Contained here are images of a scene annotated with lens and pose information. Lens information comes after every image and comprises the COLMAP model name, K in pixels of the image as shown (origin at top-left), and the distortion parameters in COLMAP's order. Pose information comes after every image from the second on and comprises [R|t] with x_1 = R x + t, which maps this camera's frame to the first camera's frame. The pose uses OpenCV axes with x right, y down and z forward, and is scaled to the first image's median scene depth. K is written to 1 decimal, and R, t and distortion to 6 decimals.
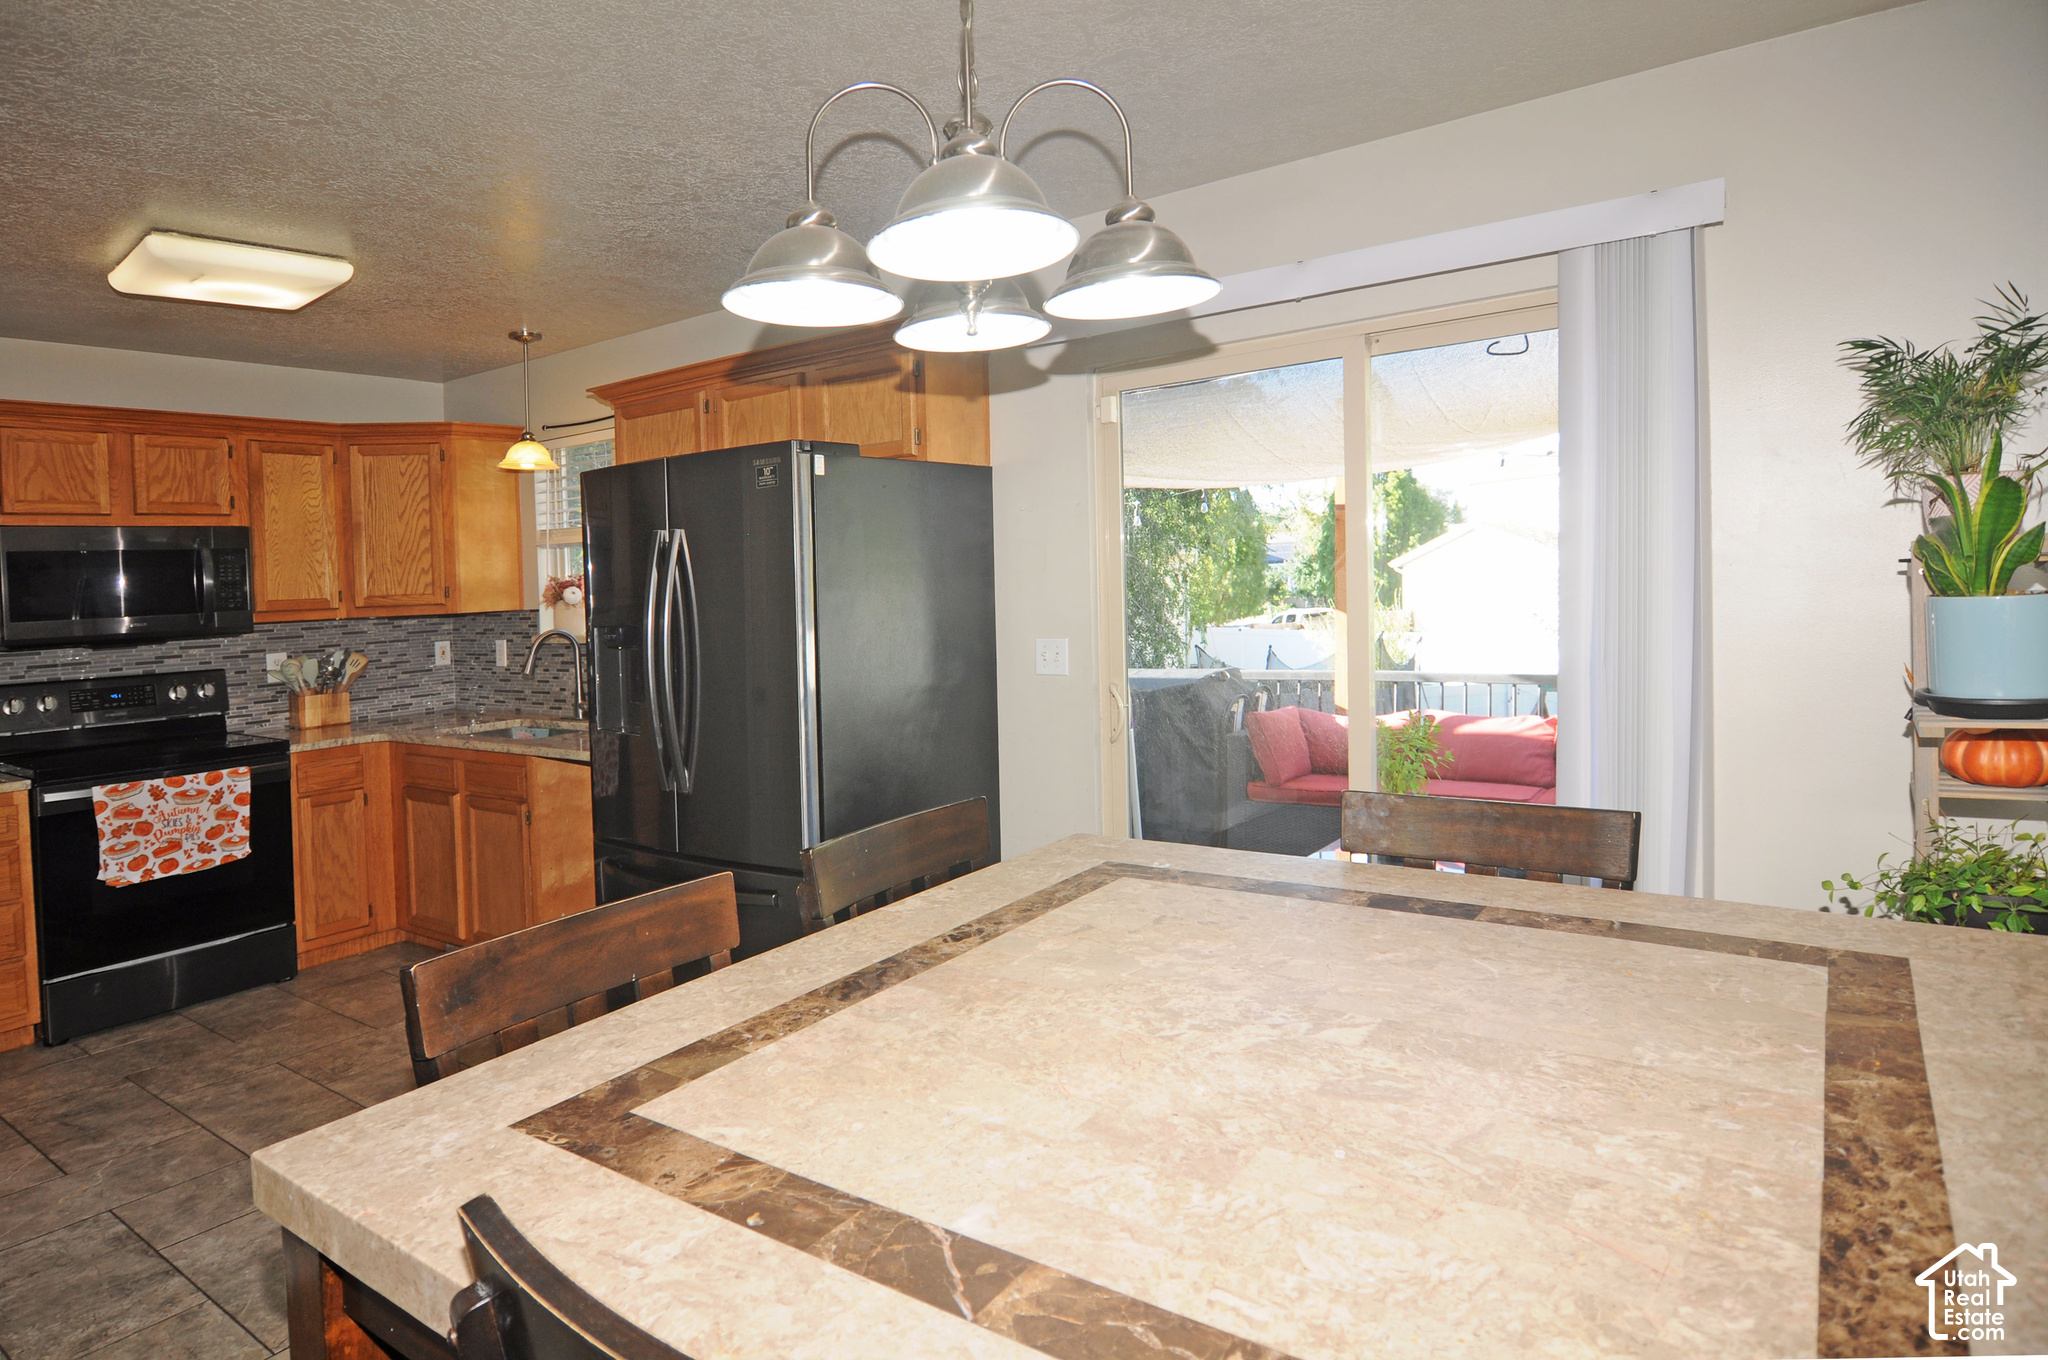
lens RADIAL K [[1113.6, 0, 1016.3], [0, 1113.6, 672.3], [0, 0, 1]] dist [-0.004103, -0.003713]
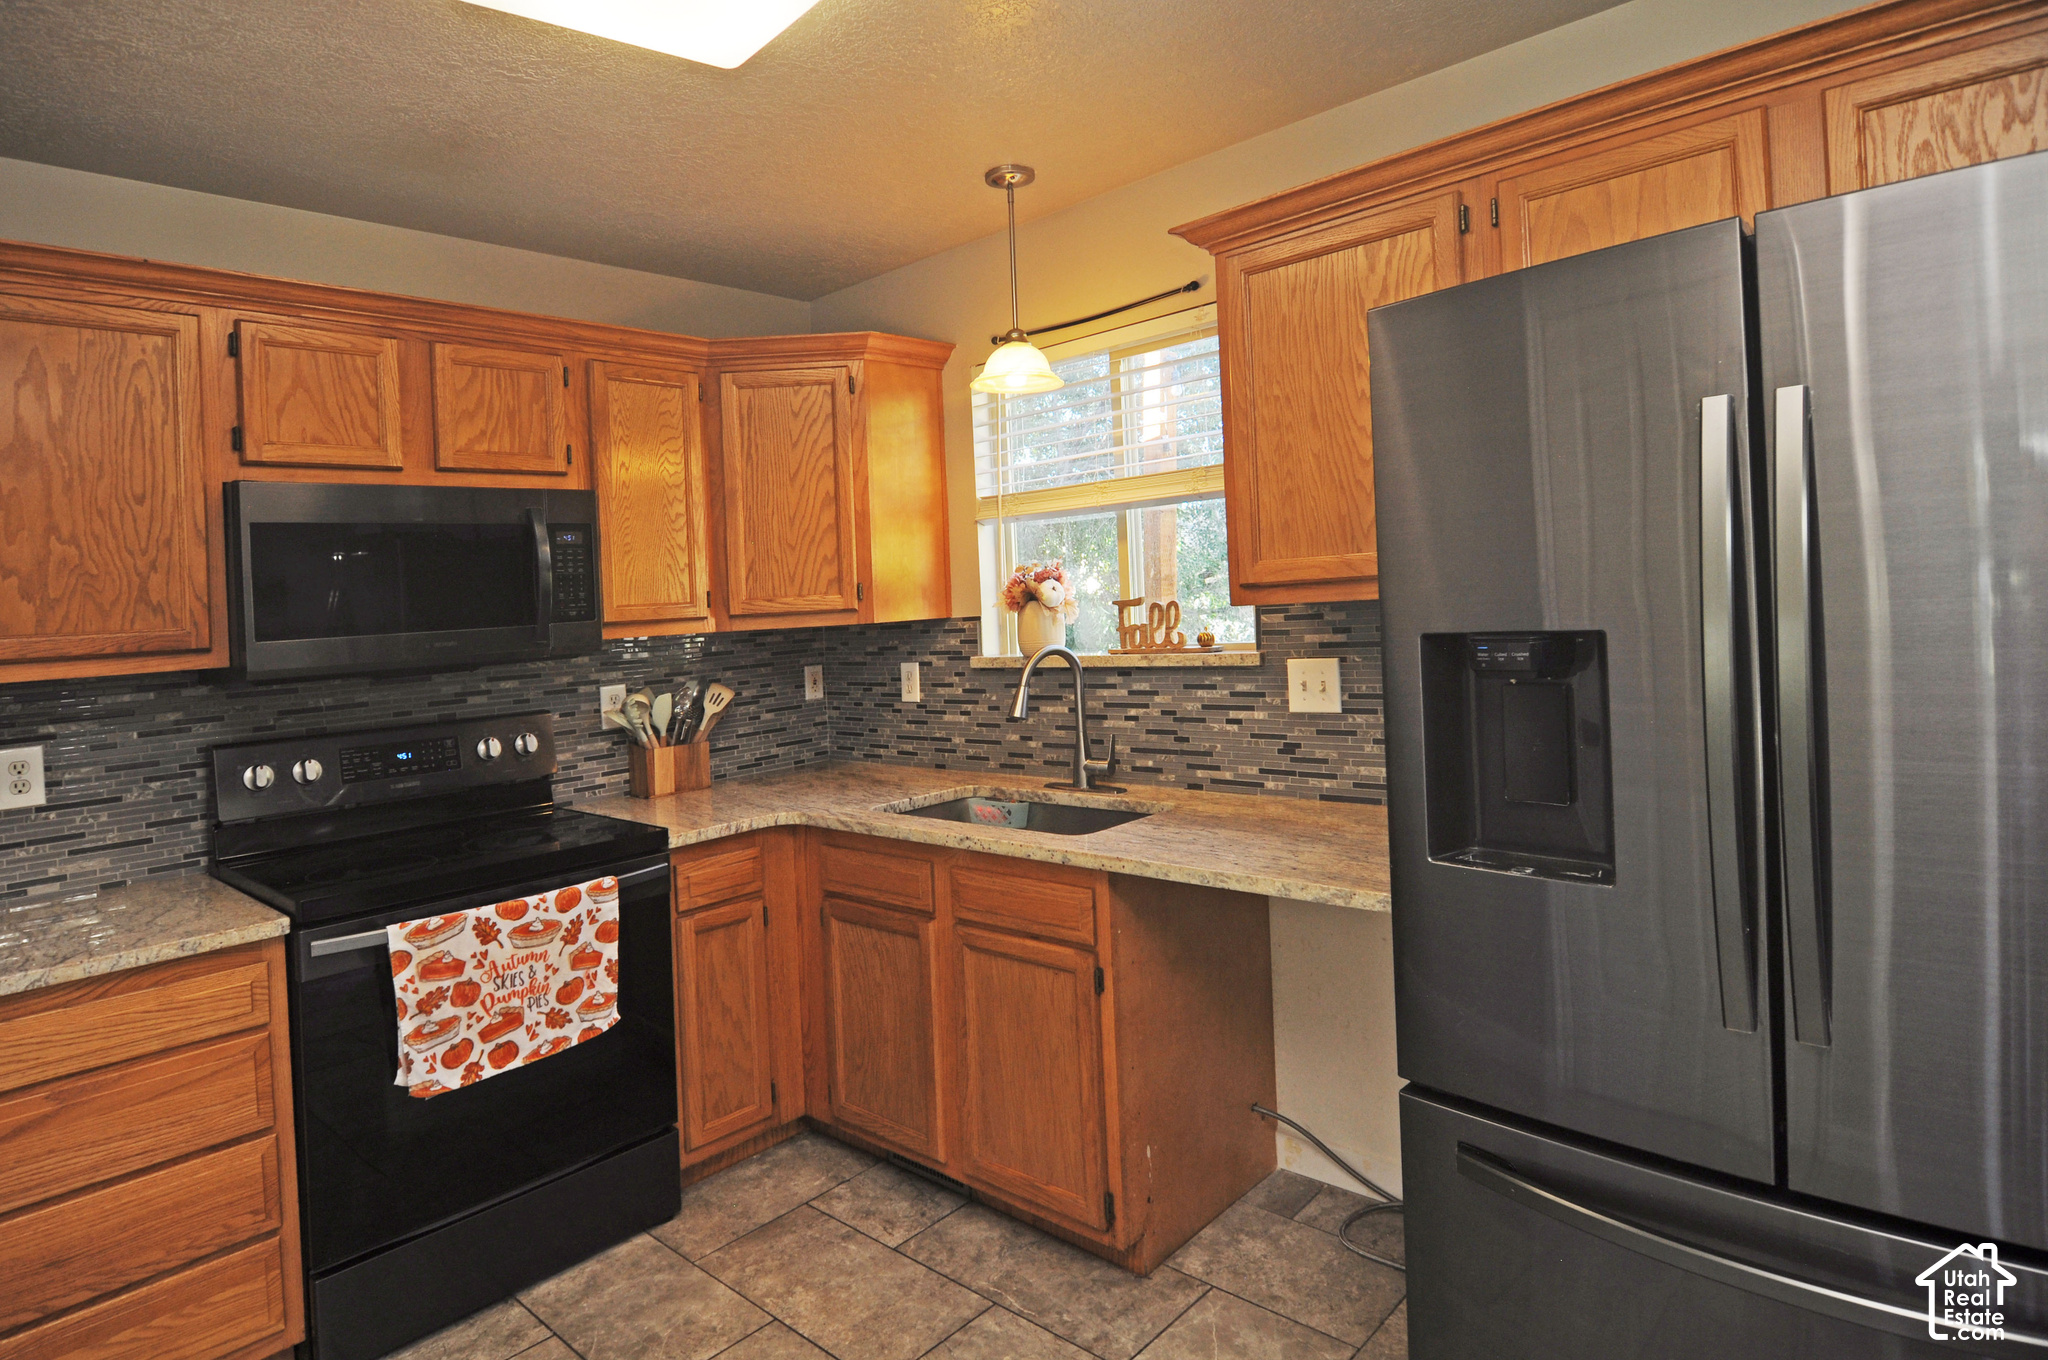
lens RADIAL K [[1113.6, 0, 1031.9], [0, 1113.6, 680.7], [0, 0, 1]] dist [-0.004103, -0.003713]
pose [[0.992205, -0.006783, -0.124429, -0.387531], [0.005706, 0.999943, -0.009016, -0.014849], [0.124483, 0.008236, 0.992188, 0.423234]]
